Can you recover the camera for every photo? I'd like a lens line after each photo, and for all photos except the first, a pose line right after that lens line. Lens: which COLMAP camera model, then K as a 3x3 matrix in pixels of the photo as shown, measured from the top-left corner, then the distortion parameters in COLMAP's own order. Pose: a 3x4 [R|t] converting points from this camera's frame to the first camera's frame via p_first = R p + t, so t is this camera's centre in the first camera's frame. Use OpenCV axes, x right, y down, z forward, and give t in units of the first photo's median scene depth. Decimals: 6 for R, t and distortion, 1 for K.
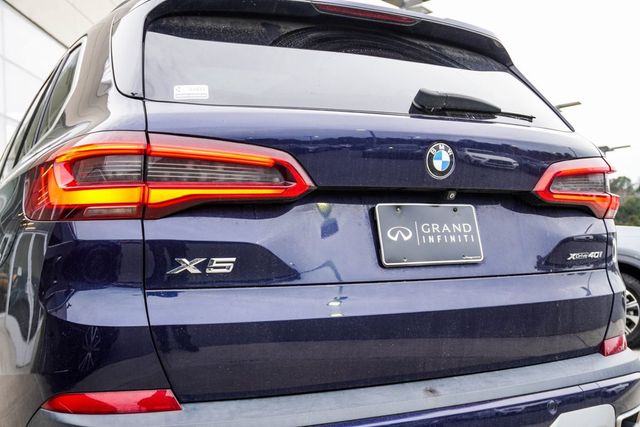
lens RADIAL K [[724.9, 0, 320.0], [0, 724.9, 213.5], [0, 0, 1]] dist [-0.012635, -0.003663]
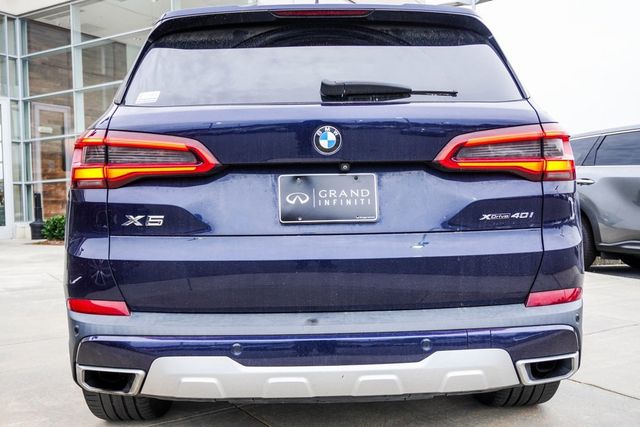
lens RADIAL K [[685.9, 0, 320.0], [0, 685.9, 213.5], [0, 0, 1]] dist [-0.029274, -0.008879]
pose [[0.900468, 0.029425, -0.433927, 0.662097], [0.016927, 0.994582, 0.102569, -0.067969], [0.434594, -0.099705, 0.895091, -0.068408]]
